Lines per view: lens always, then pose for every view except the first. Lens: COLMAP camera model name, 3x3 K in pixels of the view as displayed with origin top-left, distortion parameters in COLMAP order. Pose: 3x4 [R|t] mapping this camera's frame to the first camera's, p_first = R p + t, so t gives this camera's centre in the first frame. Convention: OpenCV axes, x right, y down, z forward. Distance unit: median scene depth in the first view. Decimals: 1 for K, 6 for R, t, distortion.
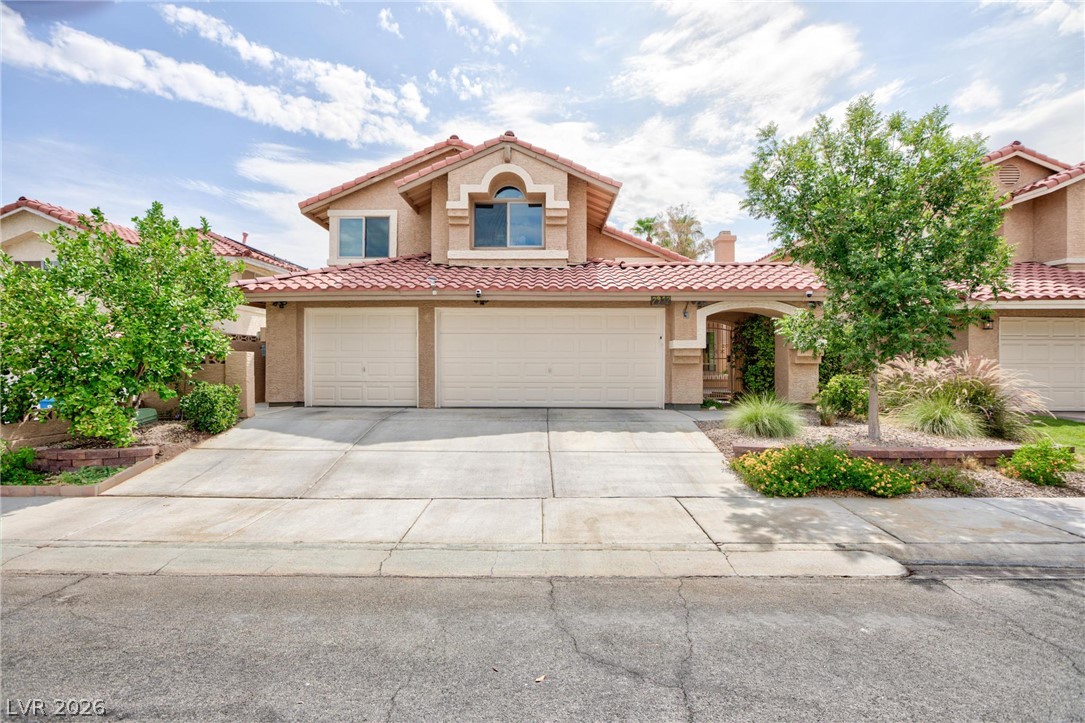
lens RADIAL K [[502.8, 0, 550.8], [0, 502.8, 363.7], [0, 0, 1]] dist [-0.019804, 0.009058]
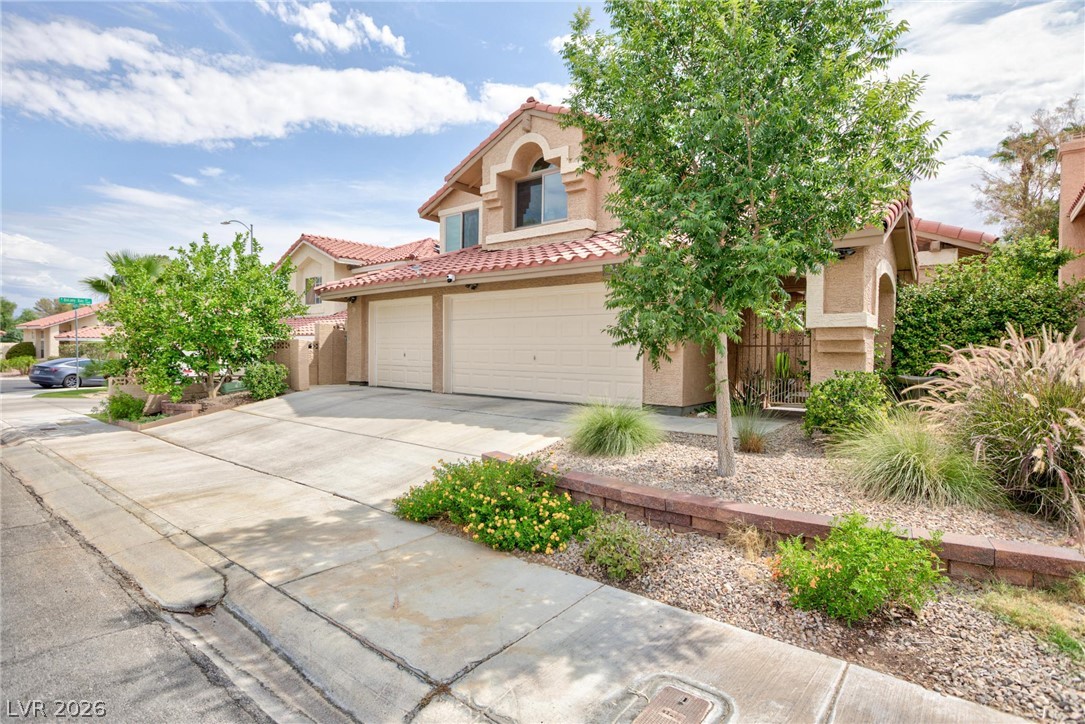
lens RADIAL K [[551.7, 0, 548.4], [0, 551.7, 356.9], [0, 0, 1]] dist [0.003005, -0.000494]
pose [[0.782496, 0.014566, -0.622485, 0.577321], [-0.013980, 0.999885, 0.005823, 0.004507], [0.622499, 0.004145, 0.782610, 0.230967]]
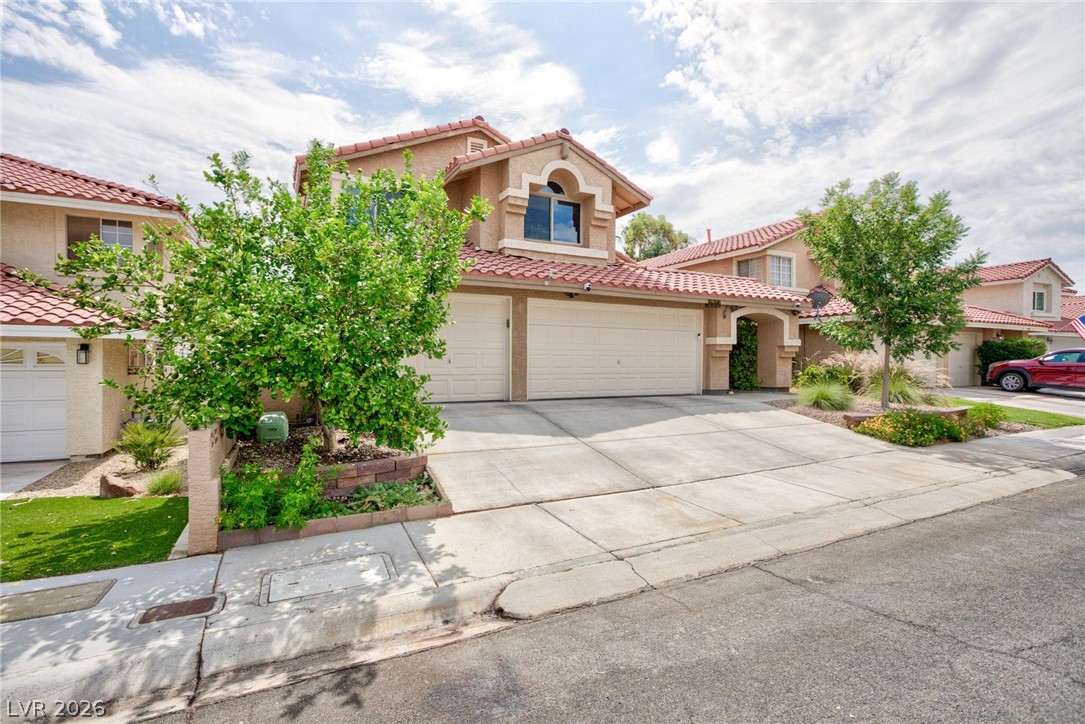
lens RADIAL K [[502.8, 0, 548.8], [0, 502.8, 358.8], [0, 0, 1]] dist [-0.019804, 0.009058]
pose [[0.885510, 0.003986, 0.464603, -0.584649], [-0.002129, 0.999988, -0.004523, 0.009823], [-0.464615, 0.003016, 0.885508, 0.109630]]
